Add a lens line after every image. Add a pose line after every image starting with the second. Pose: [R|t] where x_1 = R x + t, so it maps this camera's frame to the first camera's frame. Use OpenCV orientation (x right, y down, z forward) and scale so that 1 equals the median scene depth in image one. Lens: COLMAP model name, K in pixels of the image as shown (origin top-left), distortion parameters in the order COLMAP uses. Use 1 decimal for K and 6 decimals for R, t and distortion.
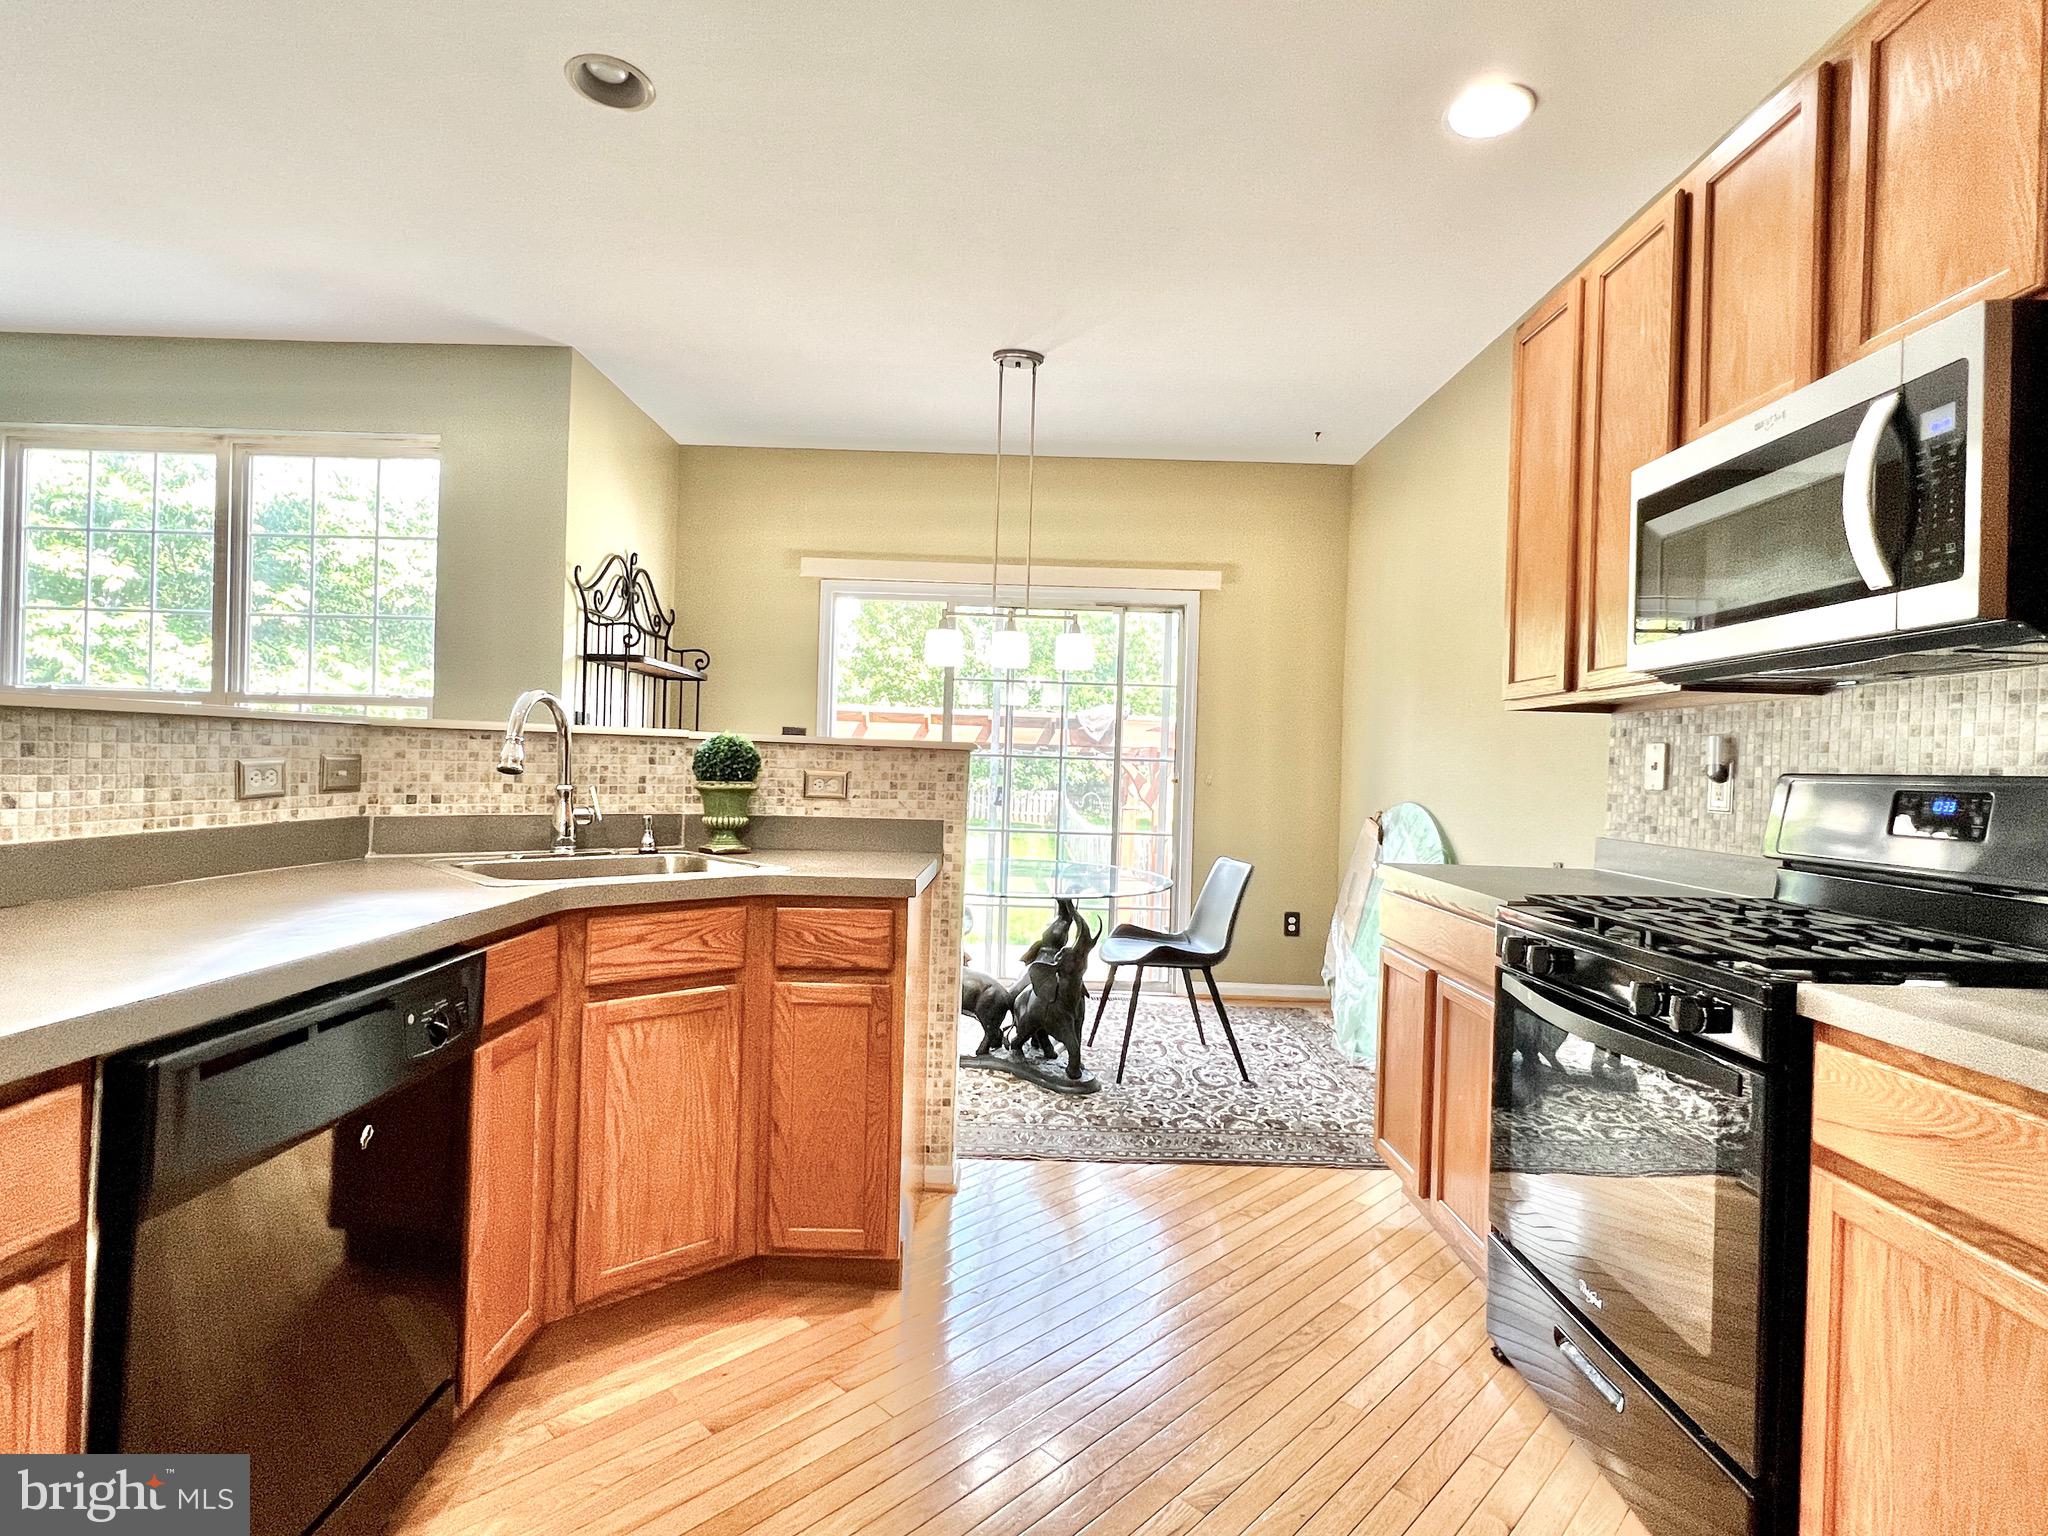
lens RADIAL K [[1030.0, 0, 1018.2], [0, 1030.0, 766.3], [0, 0, 1]] dist [-0.003603, -0.000716]
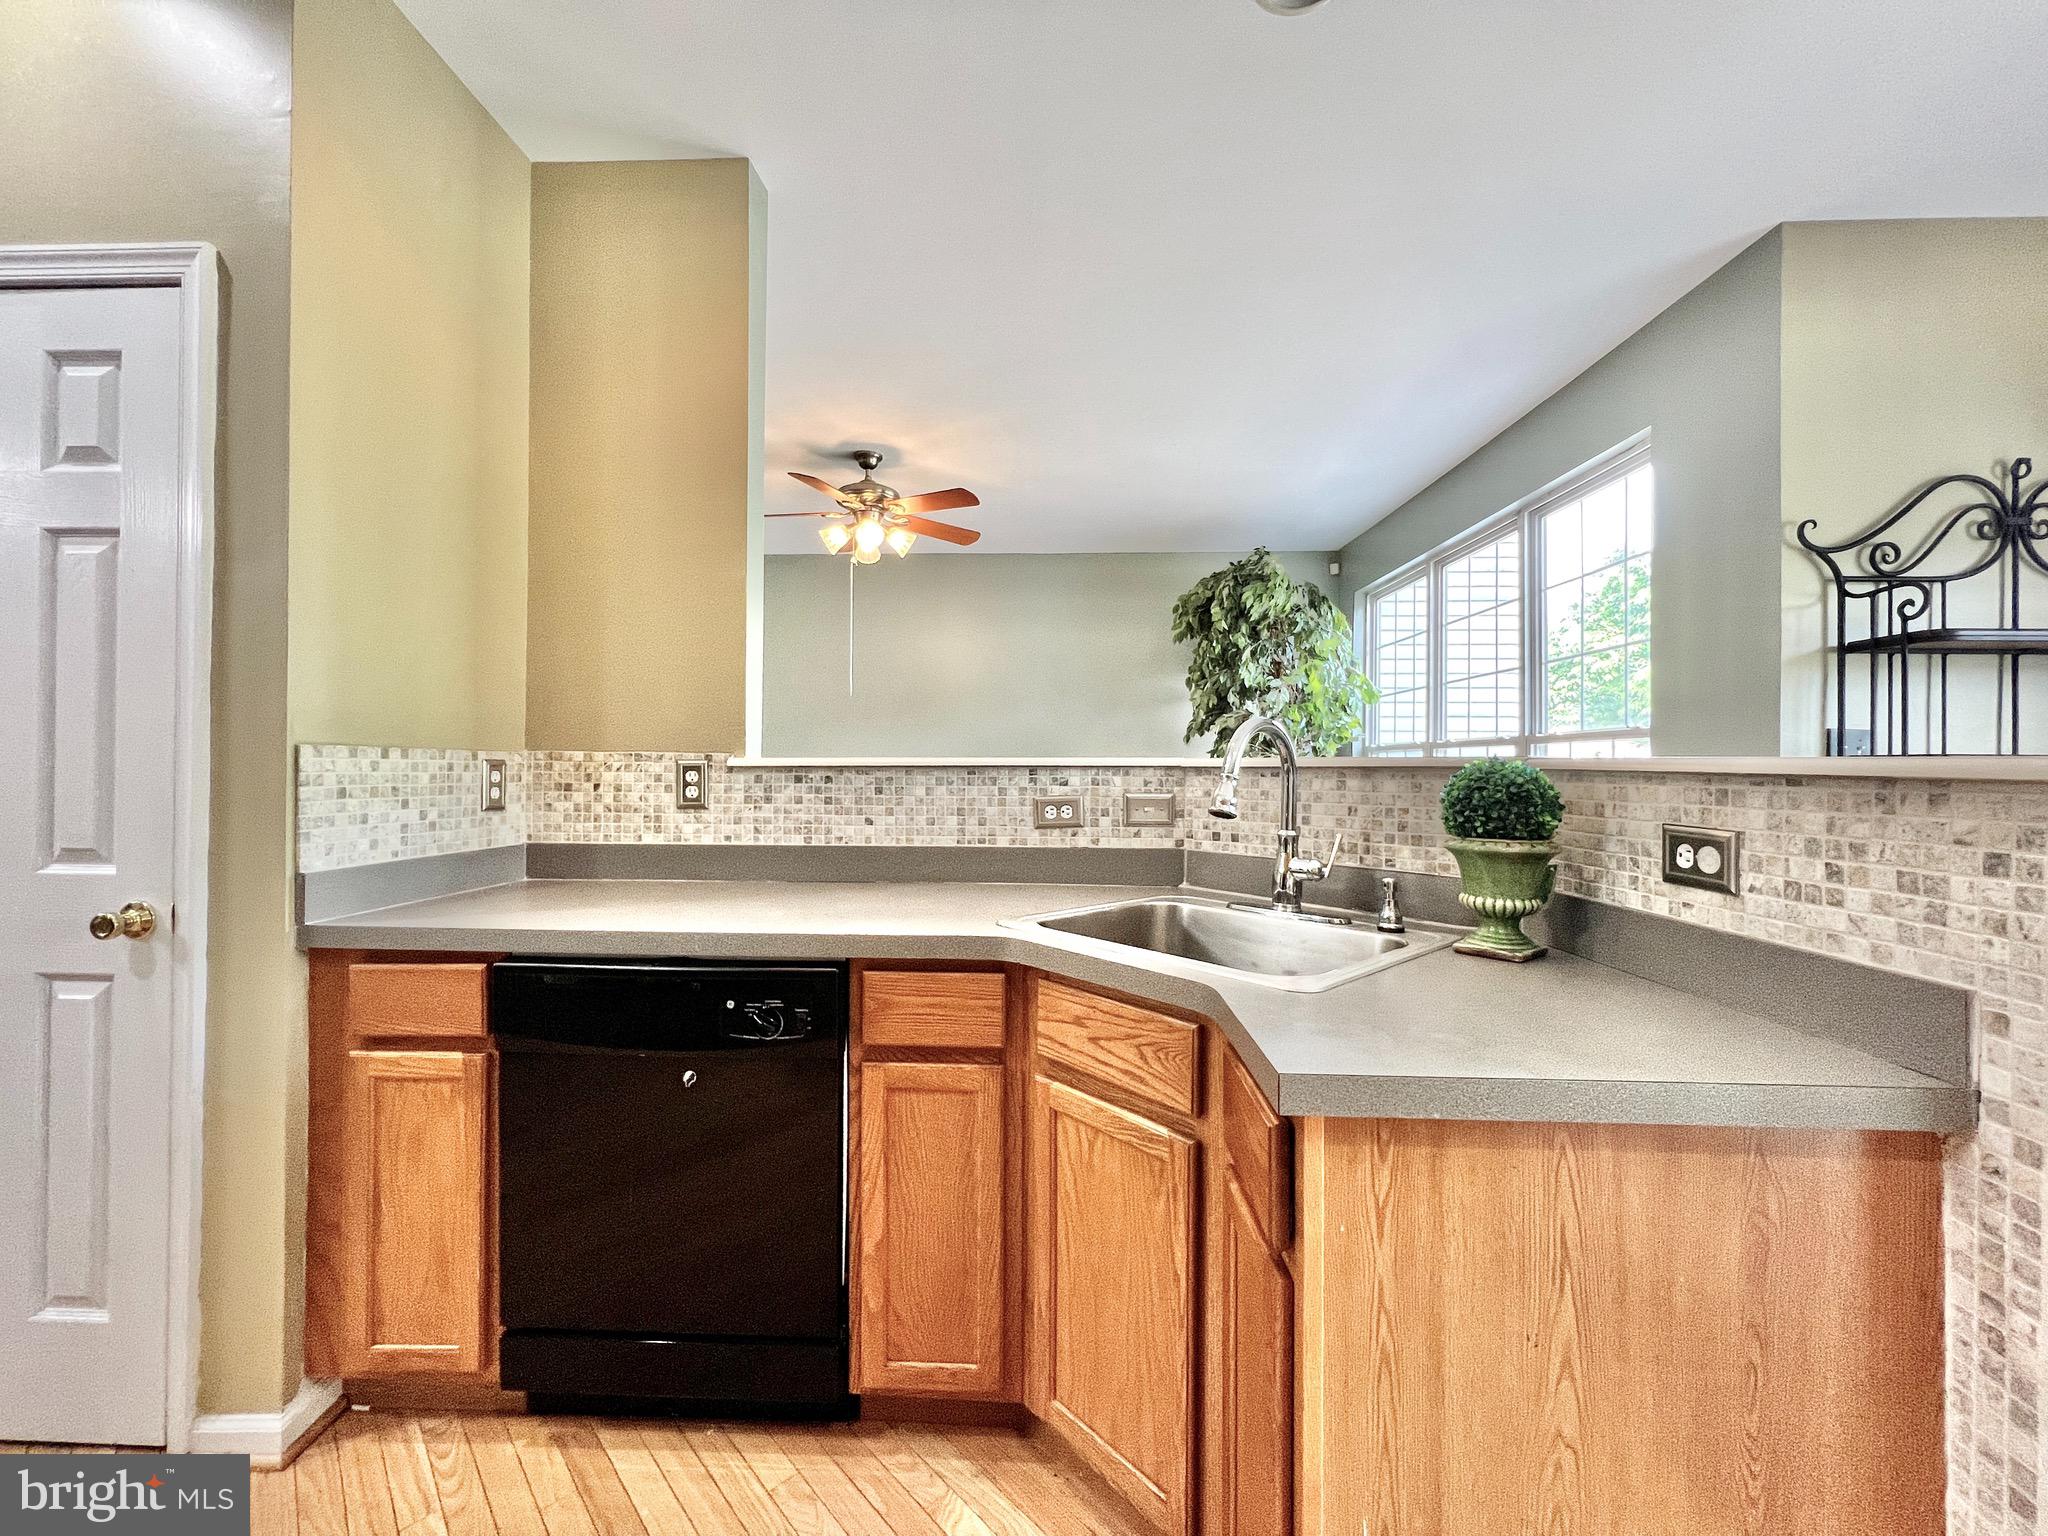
lens RADIAL K [[825.4, 0, 1018.6], [0, 825.4, 762.8], [0, 0, 1]] dist [-0.002118, -0.000087]
pose [[-0.040207, -0.034627, -0.998591, 0.278471], [-0.009737, 0.999365, -0.034262, -0.012920], [0.999144, 0.008346, -0.040519, 0.930341]]
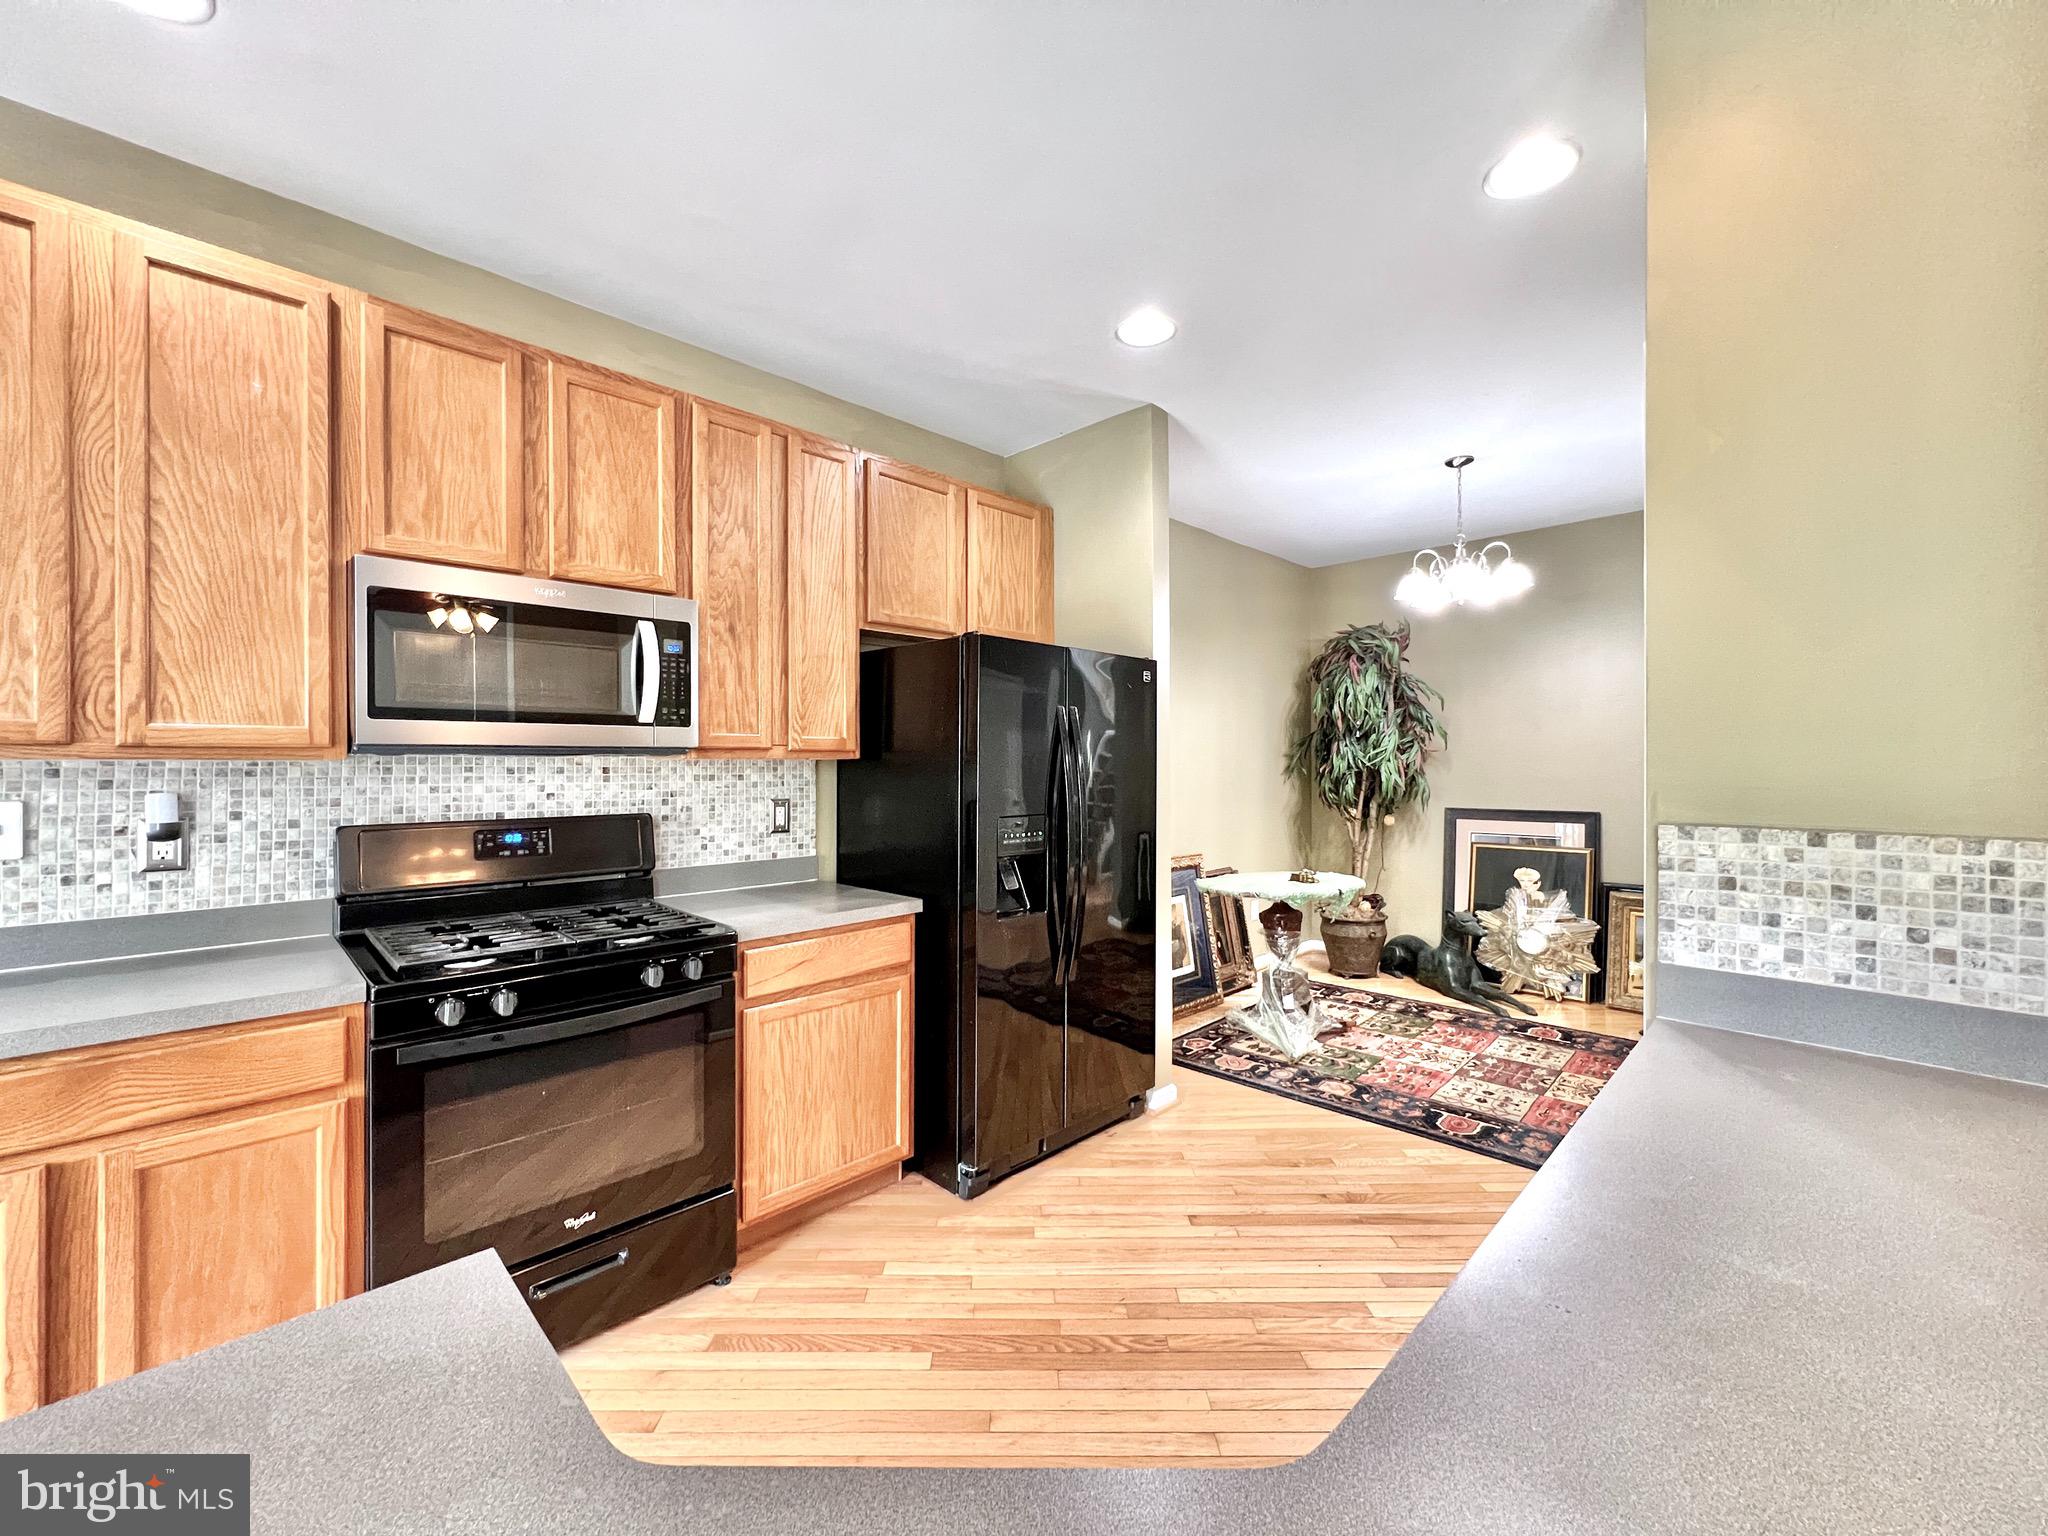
lens RADIAL K [[818.7, 0, 1024.0], [0, 818.7, 768.0], [0, 0, 1]] dist [-0.001709, 0.000072]
pose [[-0.701924, -0.031684, 0.711547, -0.512032], [-0.016393, 0.999464, 0.028332, -0.103420], [-0.712063, 0.008222, -0.702067, 1.115814]]
